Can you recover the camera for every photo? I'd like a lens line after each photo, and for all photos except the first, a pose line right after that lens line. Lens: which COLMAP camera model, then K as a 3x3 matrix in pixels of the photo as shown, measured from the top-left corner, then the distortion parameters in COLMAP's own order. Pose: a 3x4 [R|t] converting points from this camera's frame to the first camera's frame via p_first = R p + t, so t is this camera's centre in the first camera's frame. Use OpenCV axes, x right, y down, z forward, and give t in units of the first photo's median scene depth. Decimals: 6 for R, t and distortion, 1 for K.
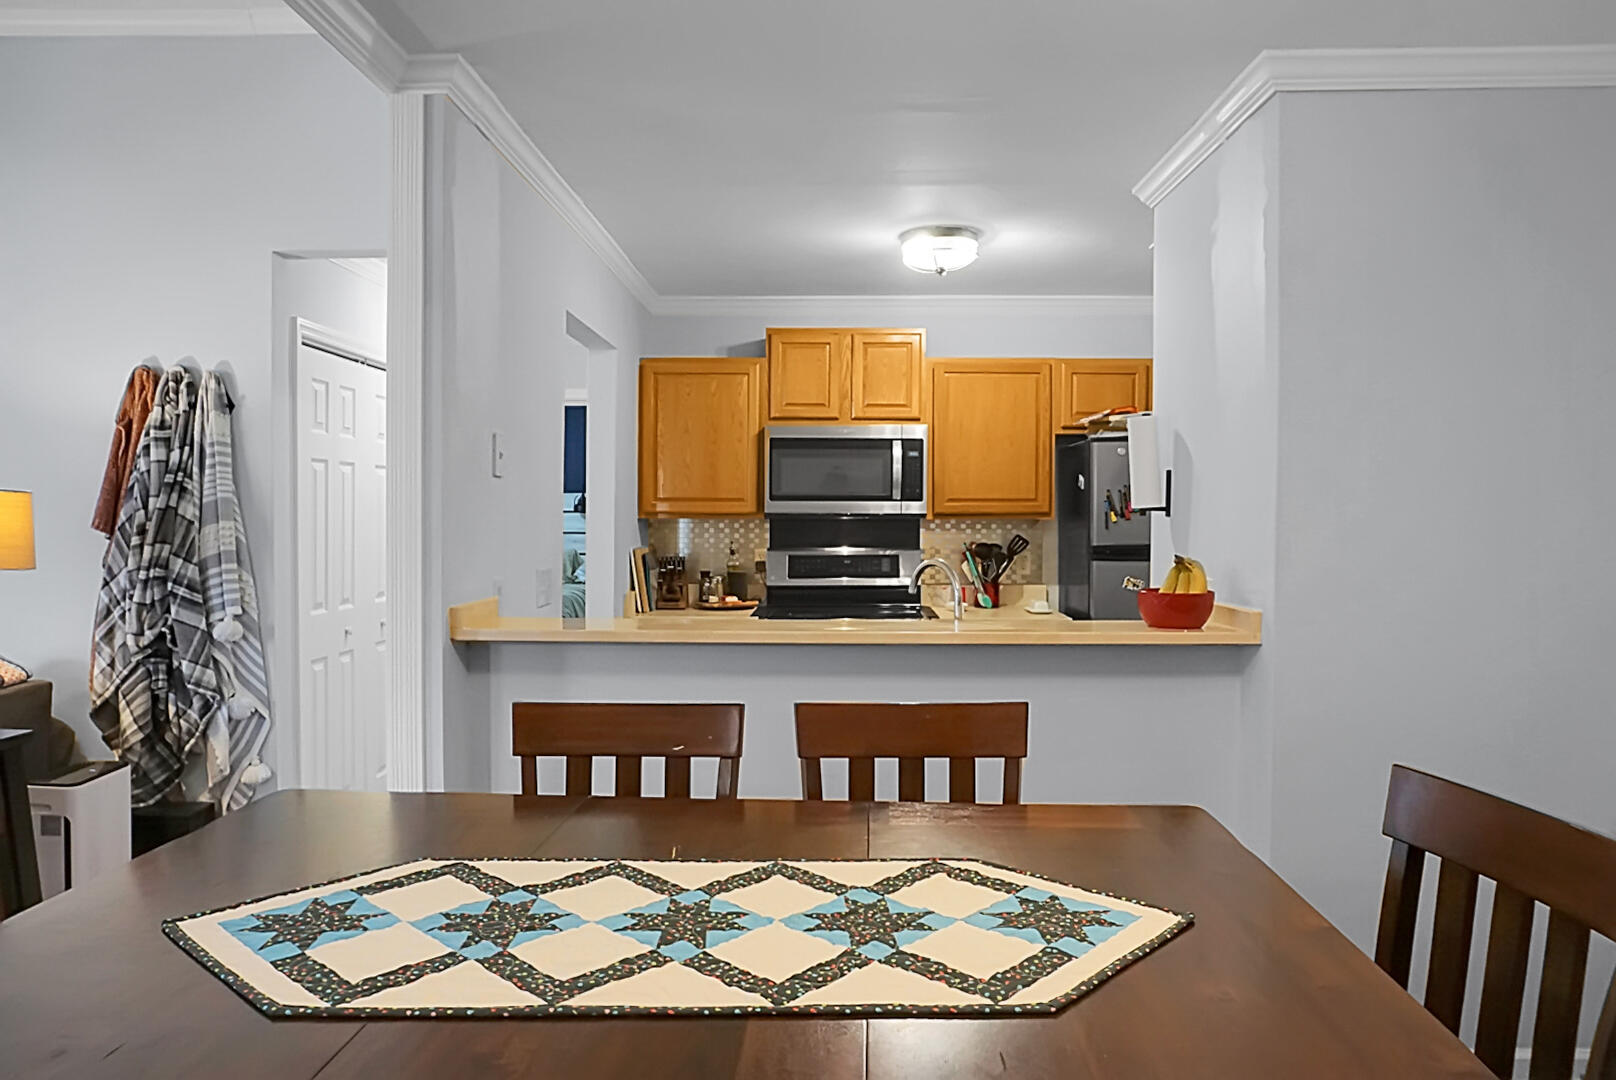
lens RADIAL K [[1096.6, 0, 844.8], [0, 1096.6, 540.3], [0, 0, 1]] dist [-0.041752, 0.005760]
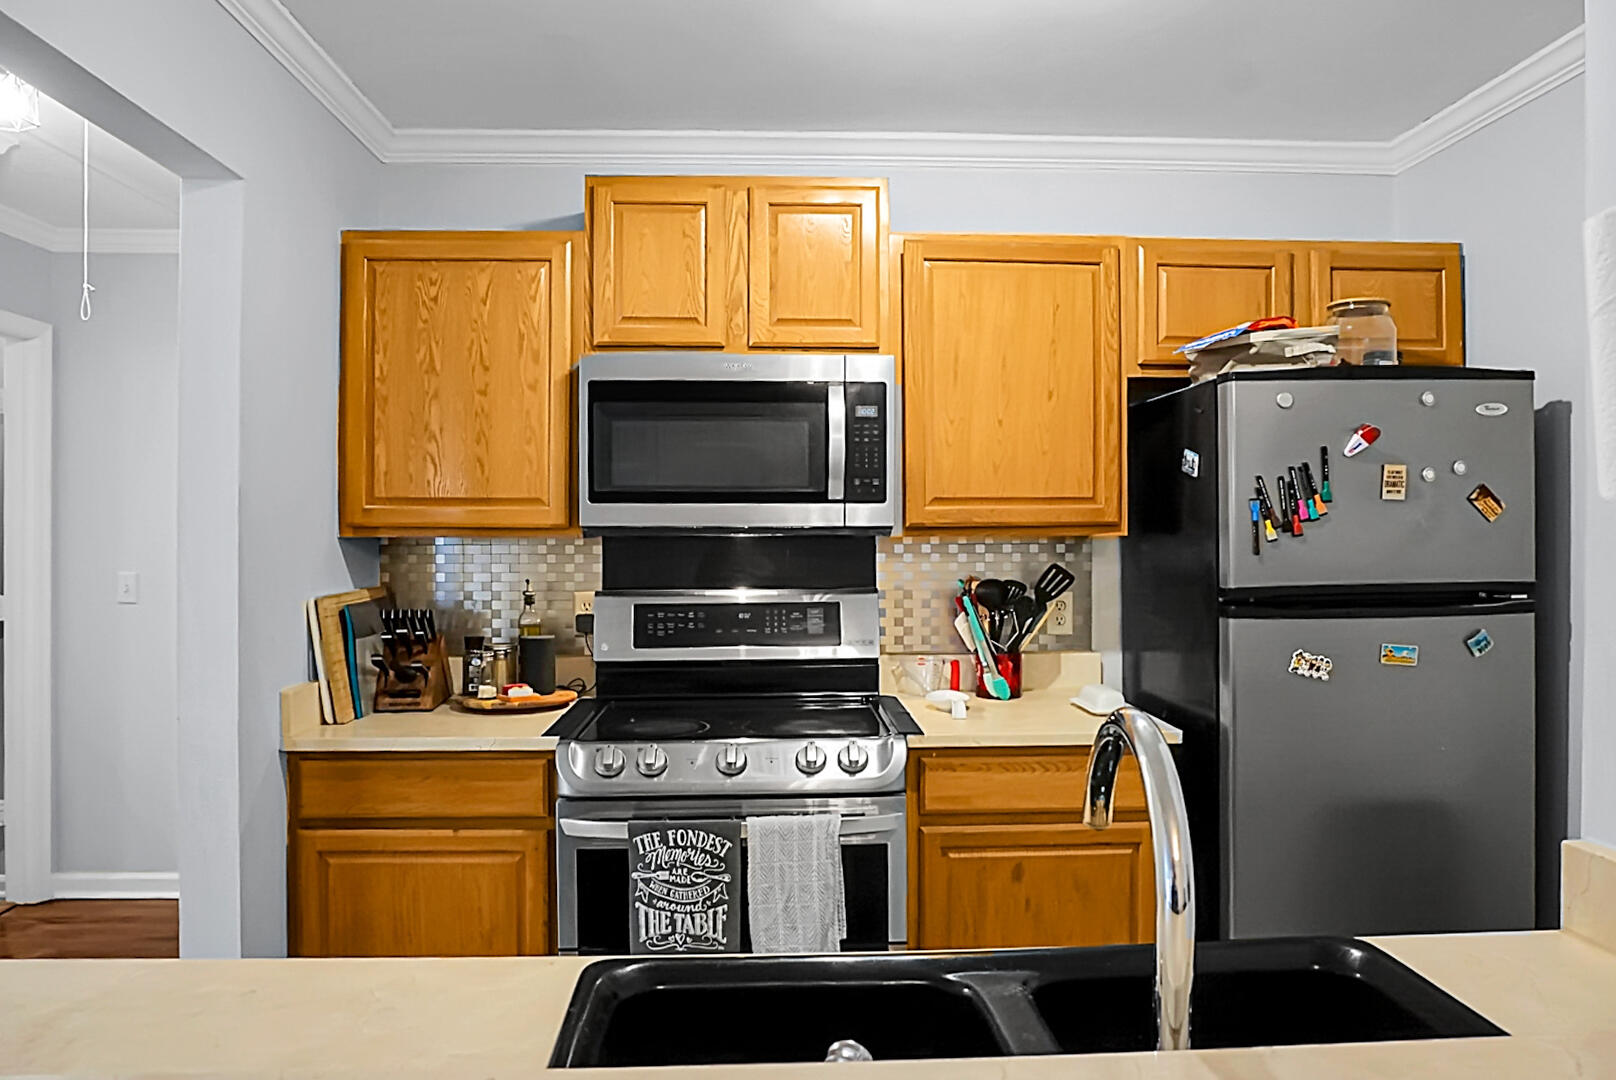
lens RADIAL K [[1096.6, 0, 841.6], [0, 1096.6, 532.8], [0, 0, 1]] dist [-0.041752, 0.005760]
pose [[0.997908, -0.004994, 0.064453, 0.016679], [0.006358, 0.999760, -0.020975, -0.010254], [-0.064333, 0.021341, 0.997700, 0.477669]]
